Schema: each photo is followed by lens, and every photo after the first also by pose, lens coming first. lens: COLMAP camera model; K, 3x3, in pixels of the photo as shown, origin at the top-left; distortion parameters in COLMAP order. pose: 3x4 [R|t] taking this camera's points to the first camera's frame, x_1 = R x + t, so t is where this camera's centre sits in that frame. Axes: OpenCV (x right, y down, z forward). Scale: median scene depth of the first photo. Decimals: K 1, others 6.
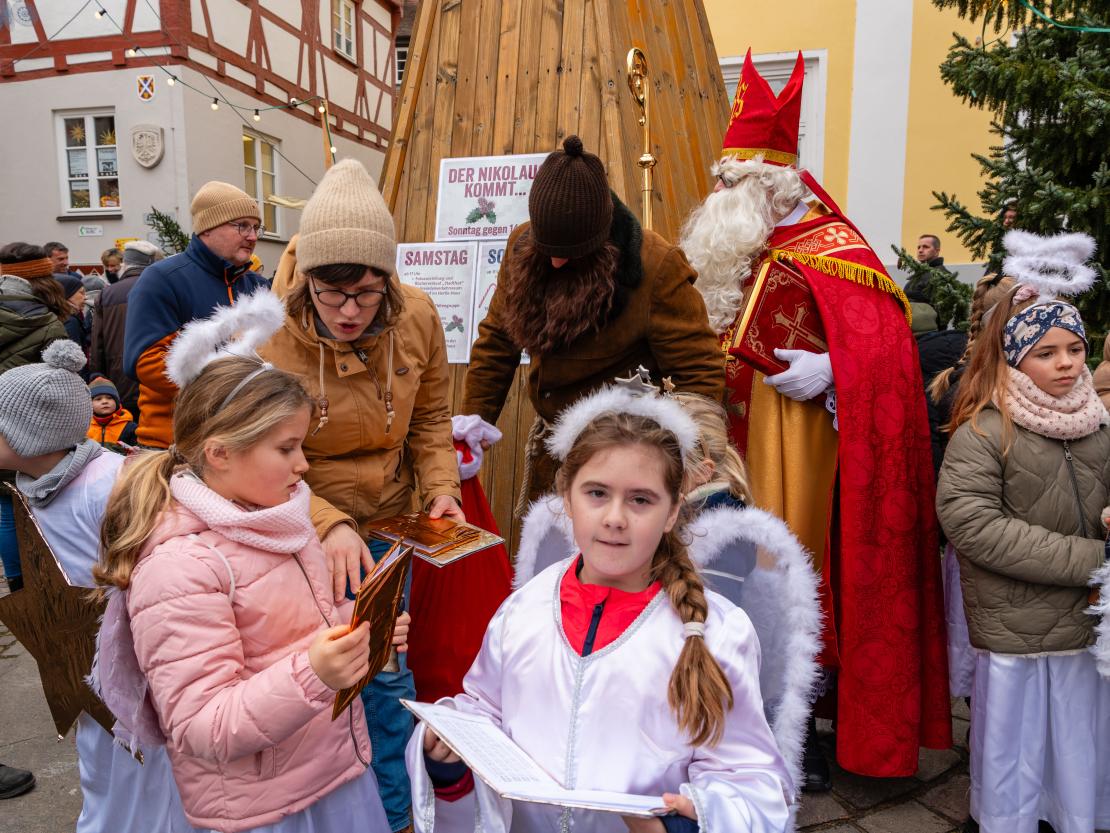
lens RADIAL K [[856.3, 0, 555.0], [0, 856.3, 416.5], [0, 0, 1]] dist [0.007353, -0.000684]
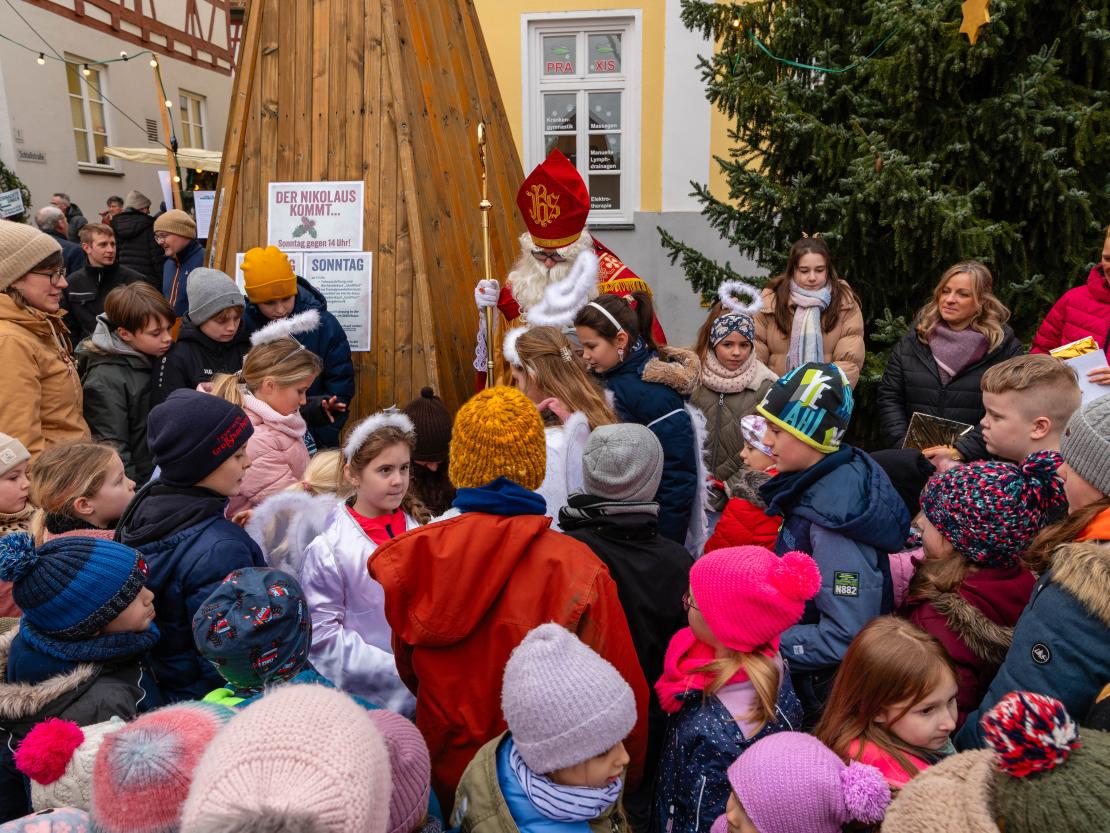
lens RADIAL K [[856.3, 0, 555.0], [0, 856.3, 416.5], [0, 0, 1]] dist [0.007353, -0.000684]
pose [[0.987789, -0.042478, 0.149895, 0.017368], [0.027695, 0.994665, 0.099367, -0.018396], [-0.153316, -0.094002, 0.983696, -0.071269]]
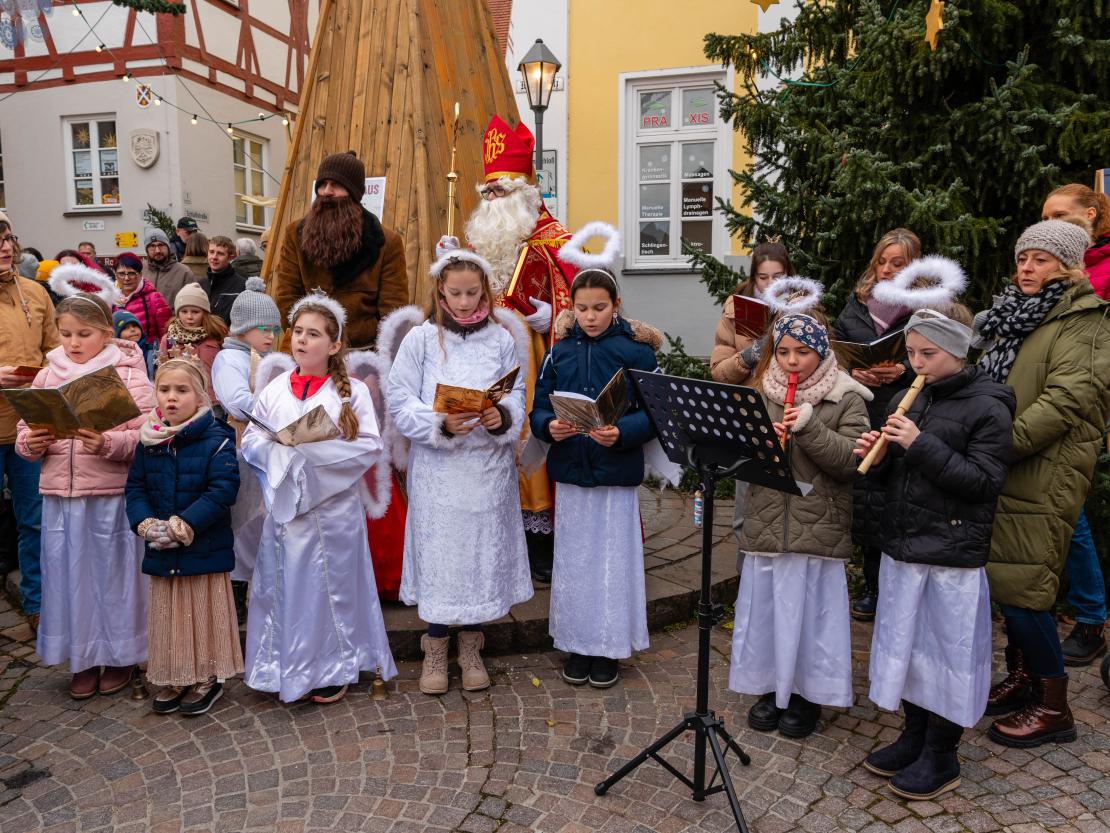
lens RADIAL K [[893.4, 0, 543.9], [0, 893.4, 411.8], [0, 0, 1]] dist [-0.002240, -0.004955]
pose [[0.999512, 0.003662, -0.031035, 0.075471], [-0.003783, 0.999985, -0.003862, 0.025699], [0.031020, 0.003977, 0.999511, -0.129612]]
